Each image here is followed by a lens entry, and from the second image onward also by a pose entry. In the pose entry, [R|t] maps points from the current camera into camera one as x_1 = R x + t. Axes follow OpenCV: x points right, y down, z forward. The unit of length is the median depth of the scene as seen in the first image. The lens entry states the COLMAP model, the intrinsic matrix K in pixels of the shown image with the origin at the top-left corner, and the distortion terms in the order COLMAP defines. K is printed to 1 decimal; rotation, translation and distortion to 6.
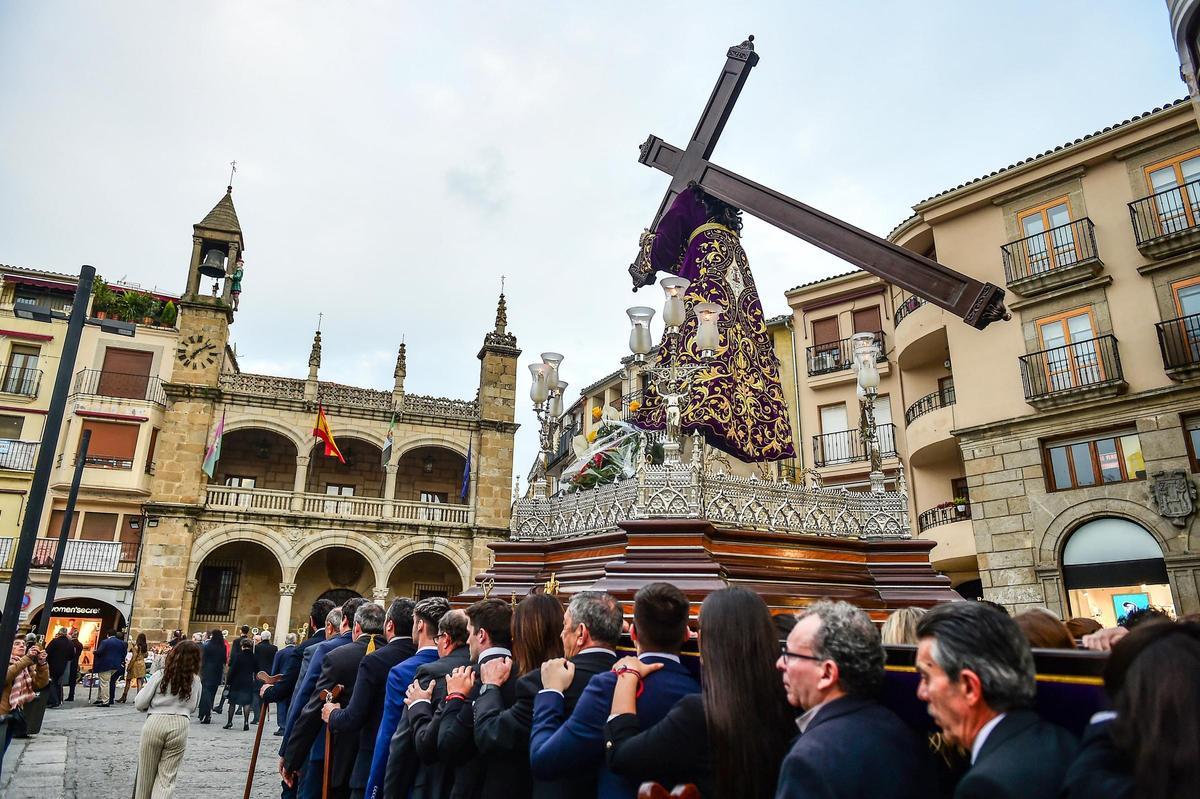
lens RADIAL K [[818.2, 0, 600.0], [0, 818.2, 399.5], [0, 0, 1]] dist [-0.011574, 0.000535]
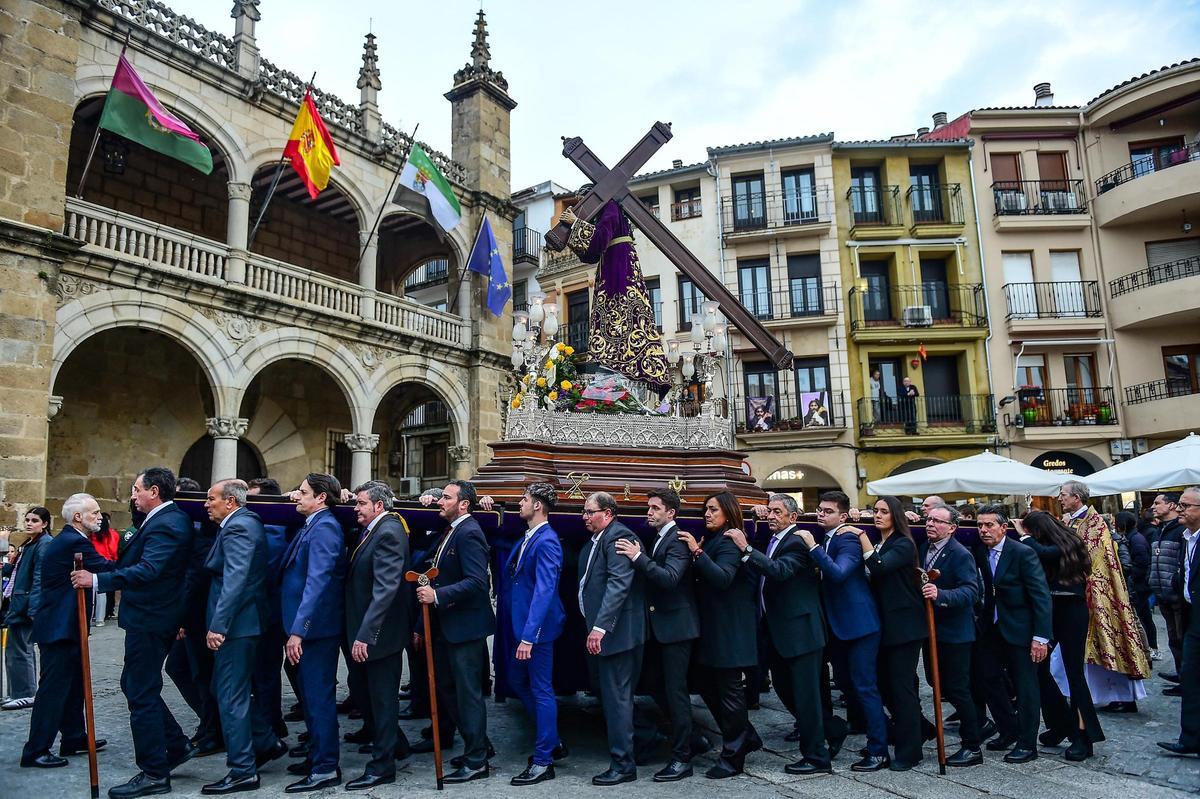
lens RADIAL K [[818.2, 0, 600.0], [0, 818.2, 399.5], [0, 0, 1]] dist [-0.011574, 0.000535]
pose [[0.803698, 0.068463, 0.591085, -0.487961], [-0.153378, 0.983627, 0.094618, 0.123541], [-0.574930, -0.166703, 0.801040, 0.428109]]
